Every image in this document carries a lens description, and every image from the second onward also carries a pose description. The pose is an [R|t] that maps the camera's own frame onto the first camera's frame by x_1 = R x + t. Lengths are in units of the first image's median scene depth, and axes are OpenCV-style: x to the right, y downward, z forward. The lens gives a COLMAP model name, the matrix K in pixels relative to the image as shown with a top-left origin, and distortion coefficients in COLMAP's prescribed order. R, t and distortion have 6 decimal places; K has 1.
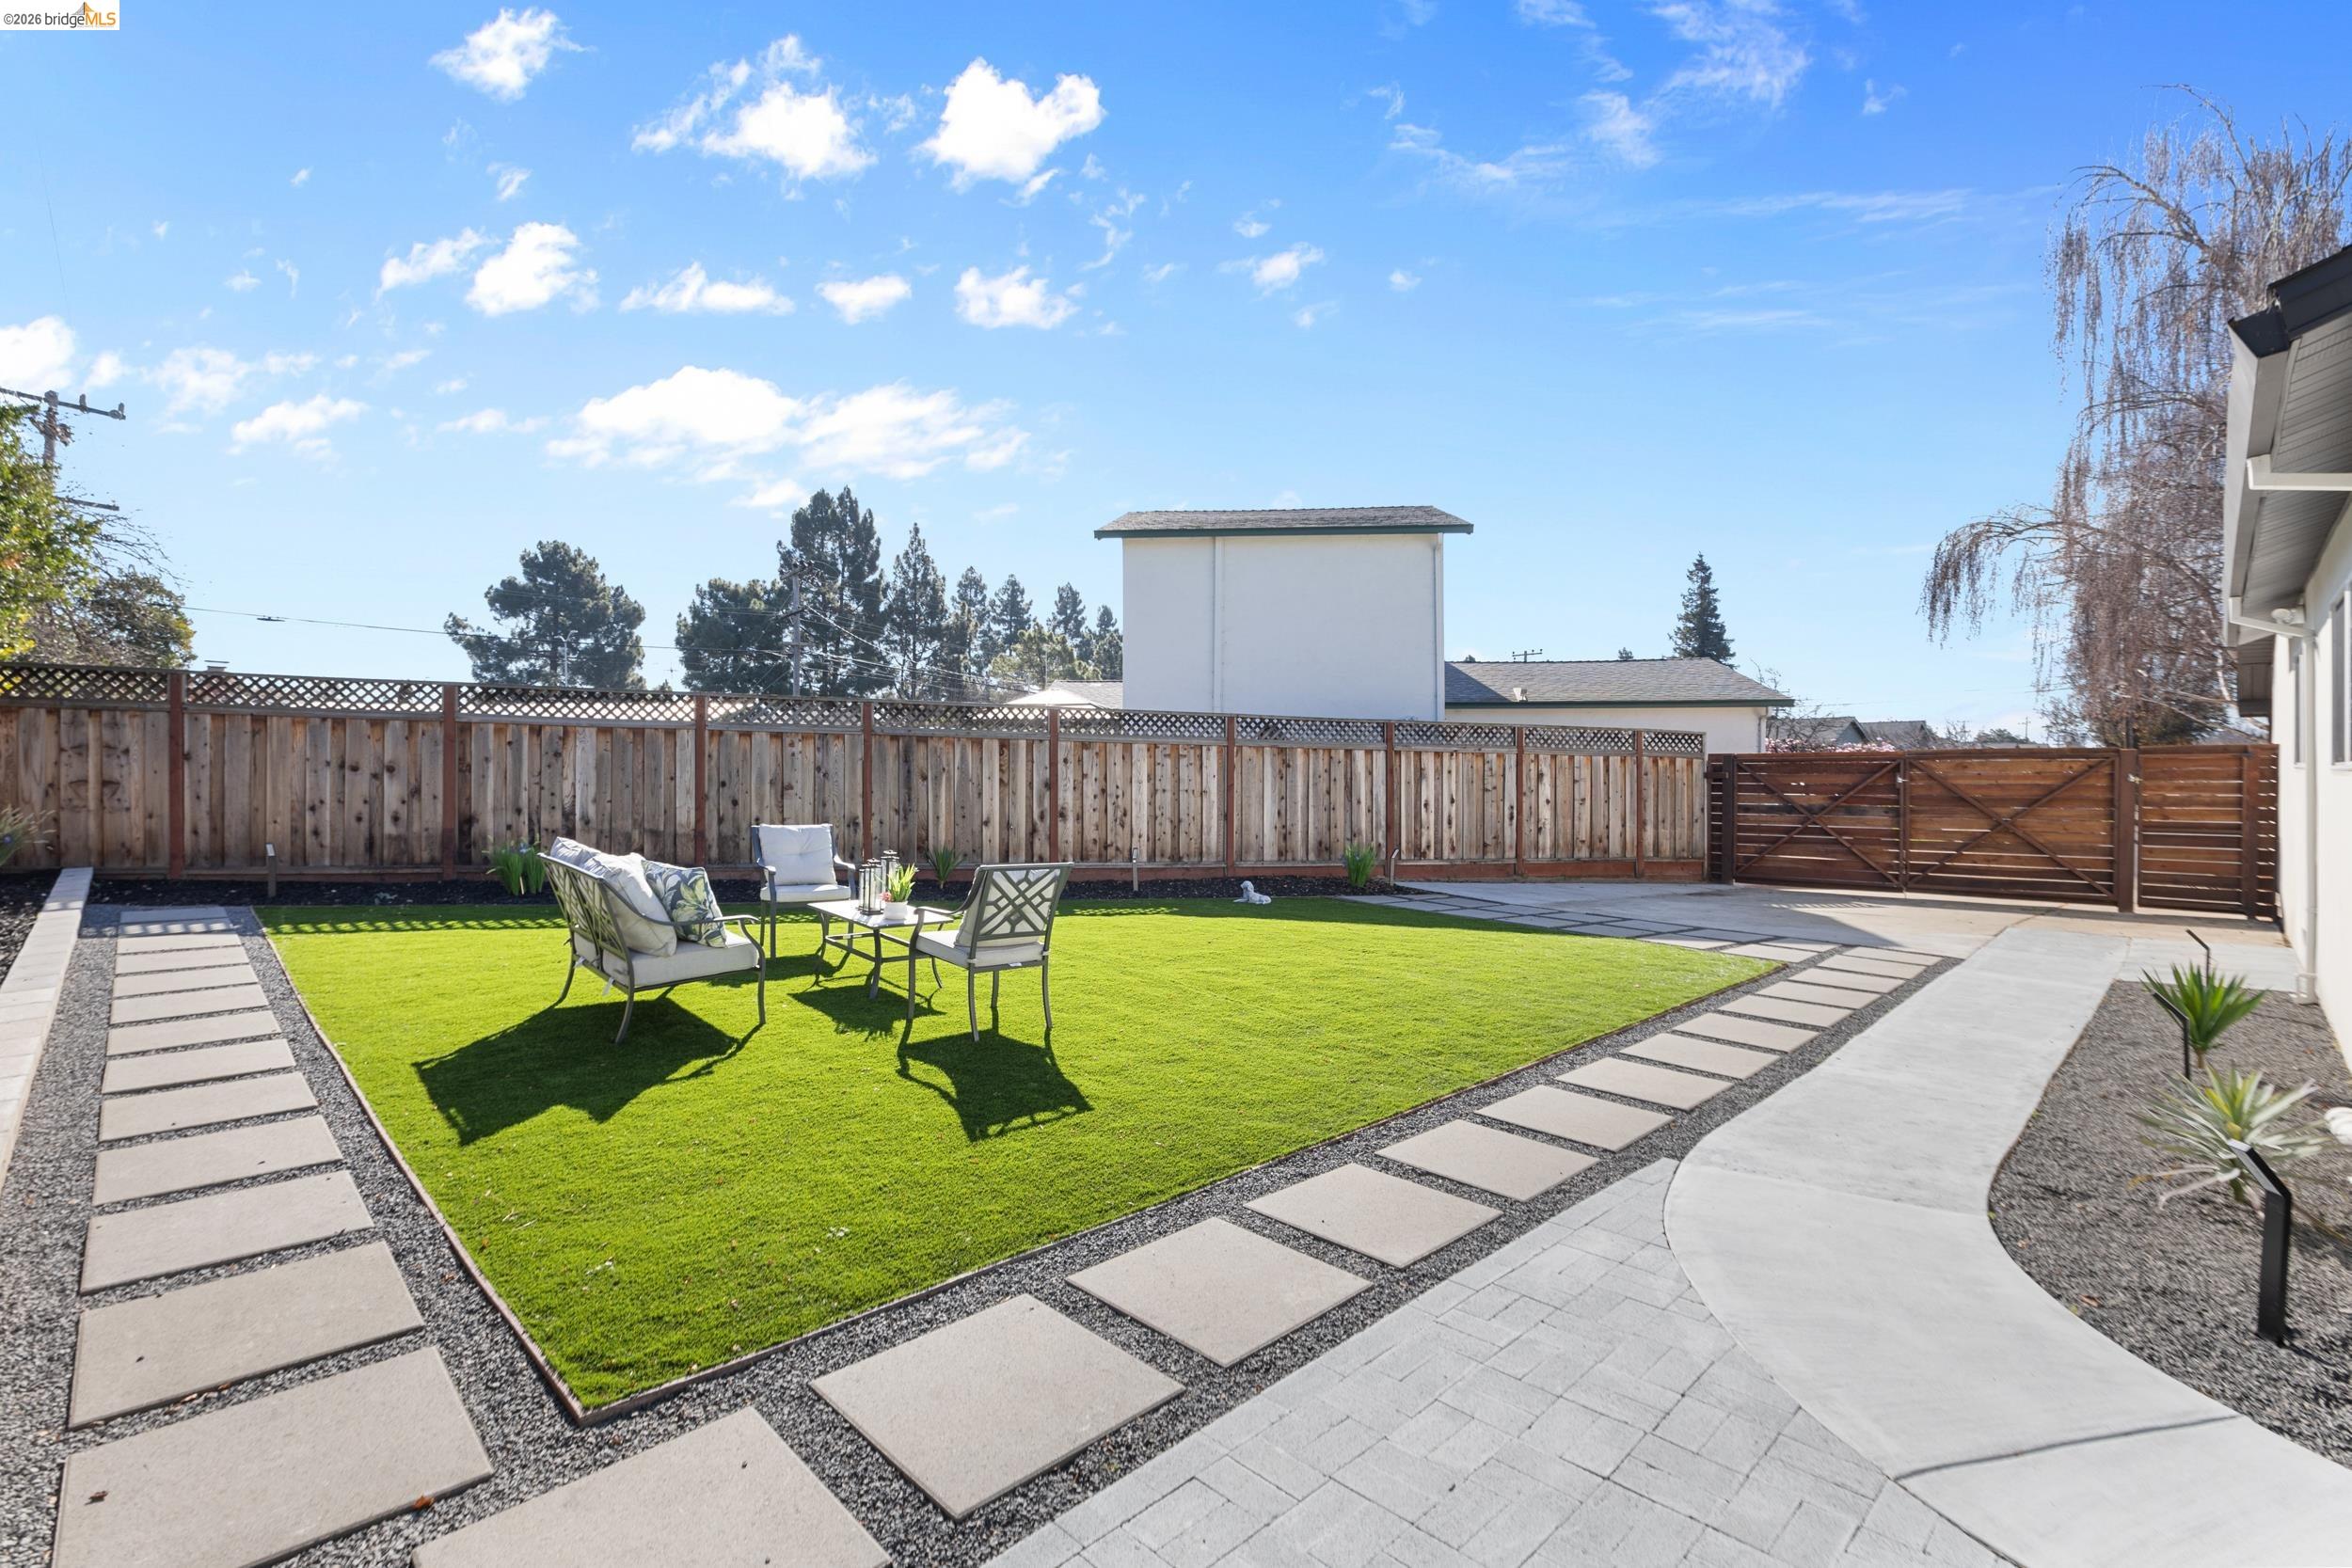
lens RADIAL K [[1058.5, 0, 1184.4], [0, 1058.5, 771.2], [0, 0, 1]] dist [0.002994, 0.000075]
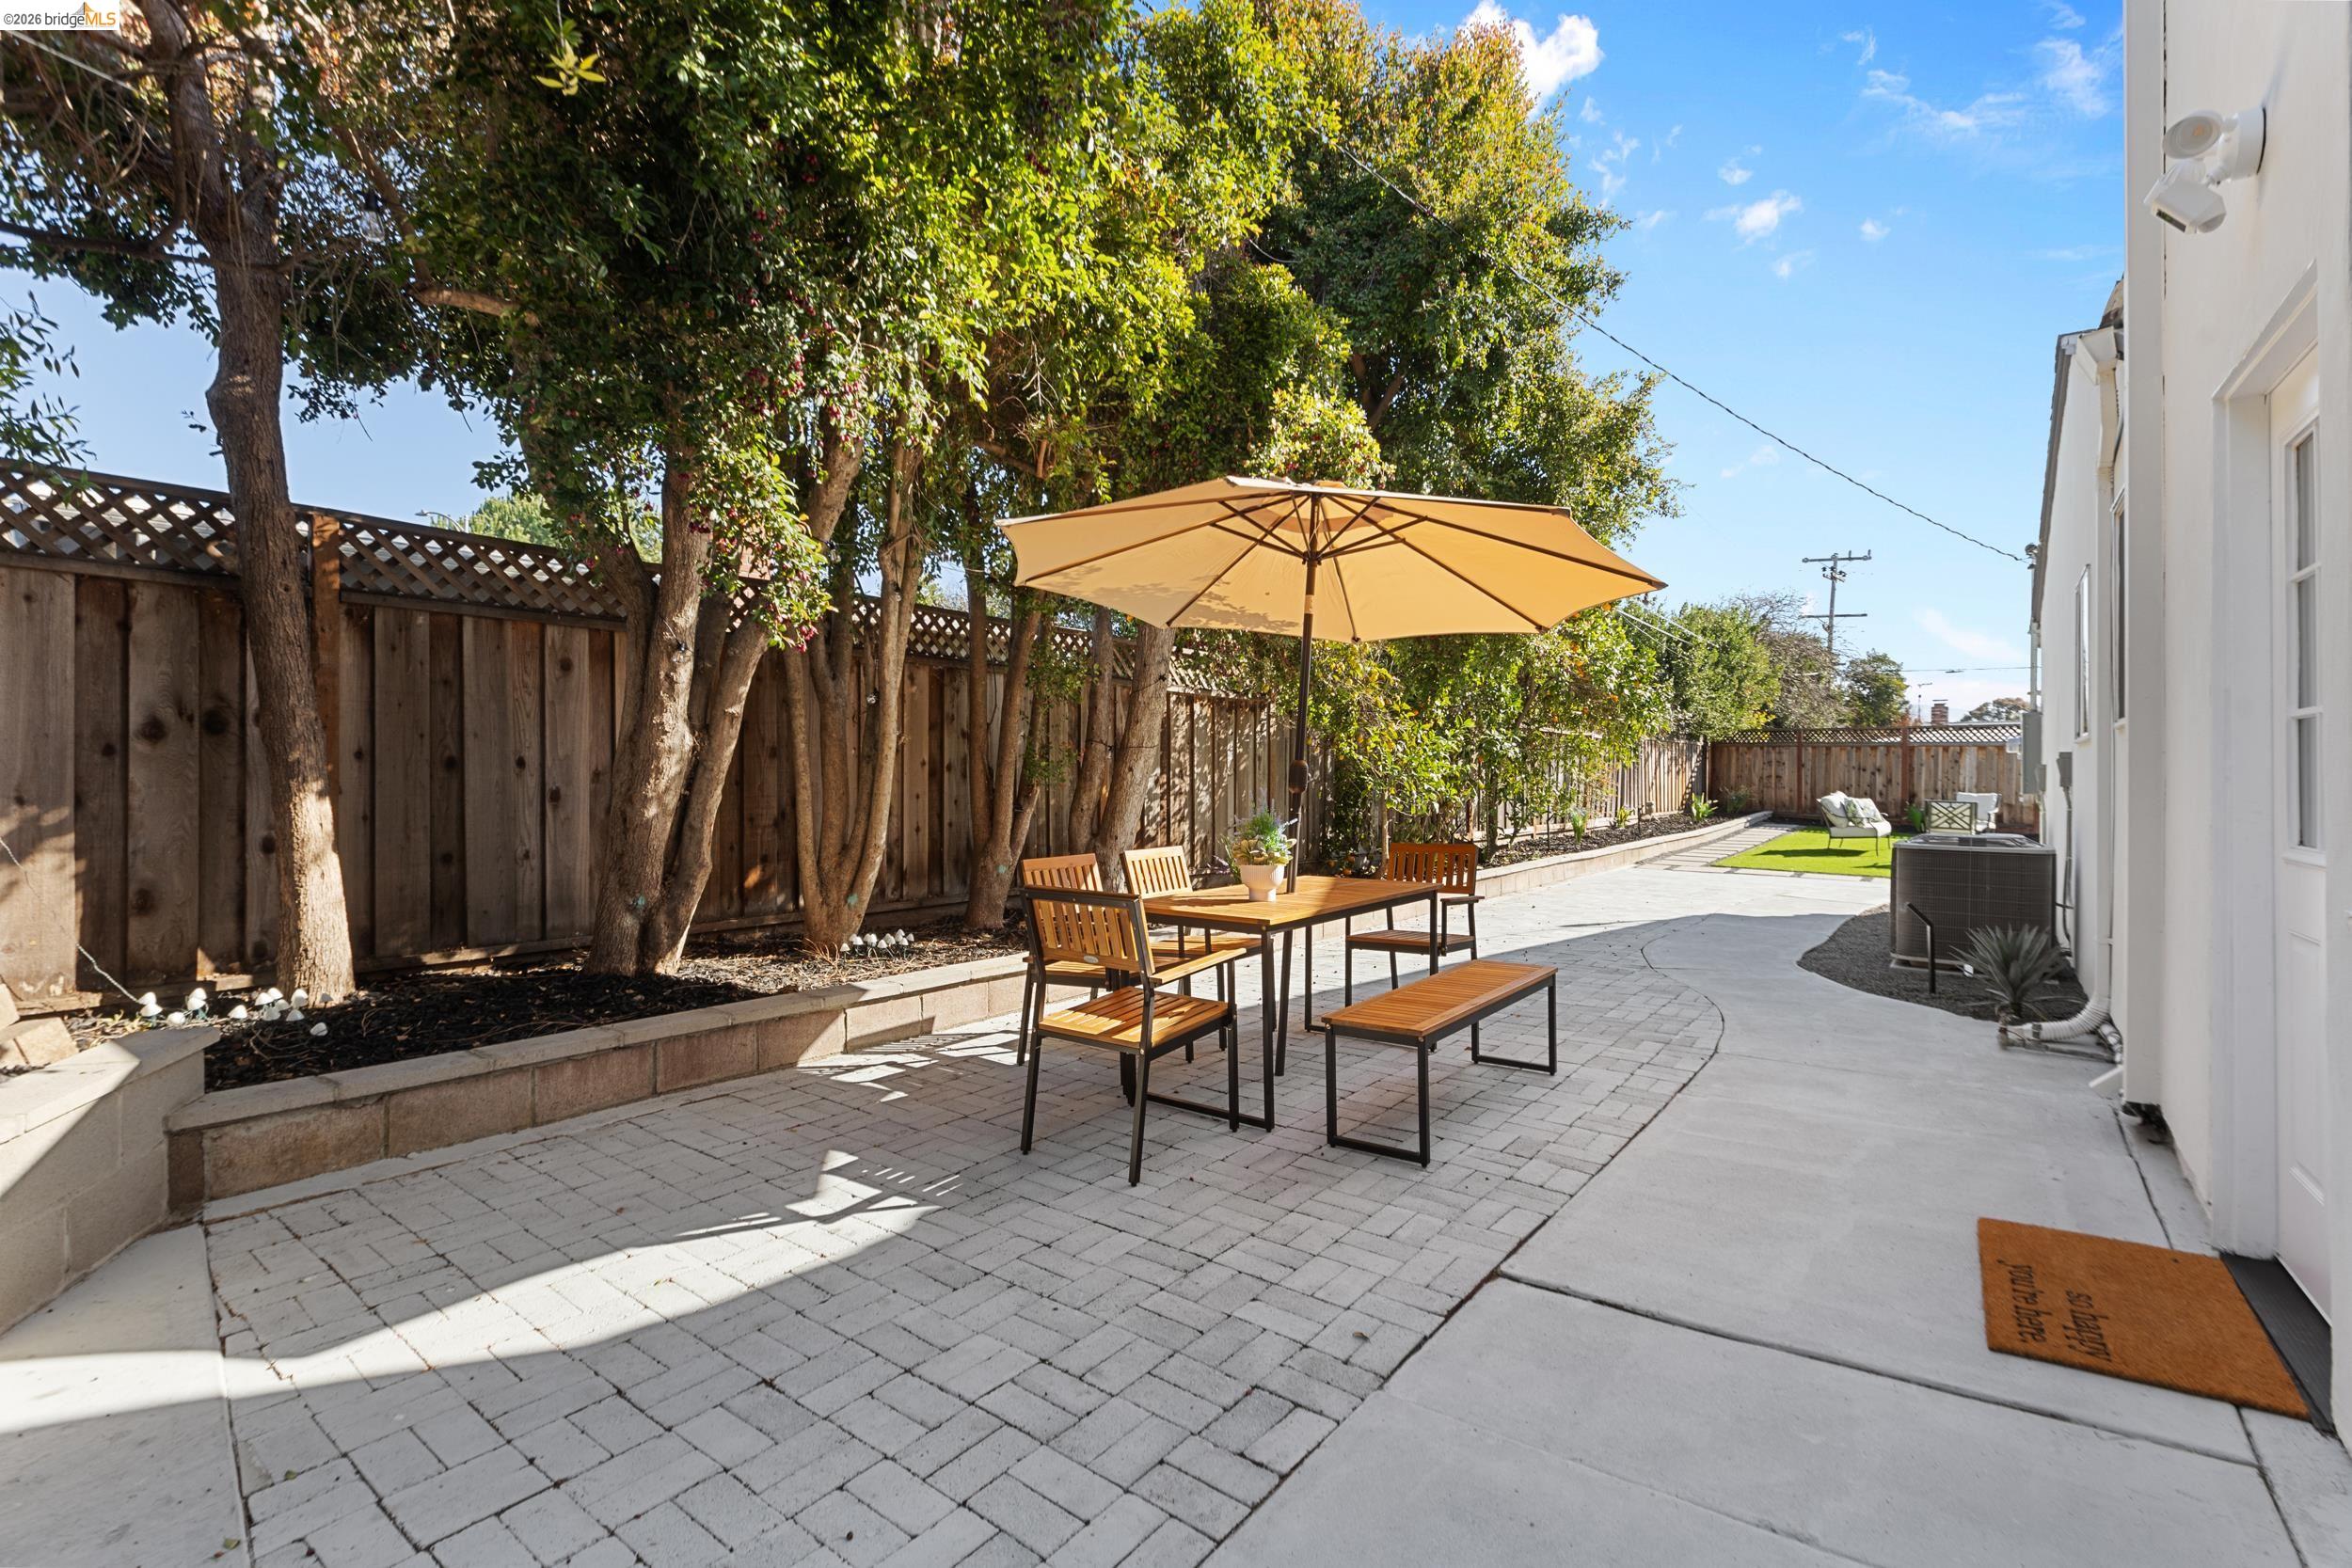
lens RADIAL K [[1058.5, 0, 1184.4], [0, 1058.5, 771.2], [0, 0, 1]] dist [0.002994, 0.000075]
pose [[0.138170, -0.009023, -0.990367, 1.075519], [-0.002609, 0.999952, -0.009474, 0.022714], [0.990405, 0.003893, 0.138139, -0.606949]]
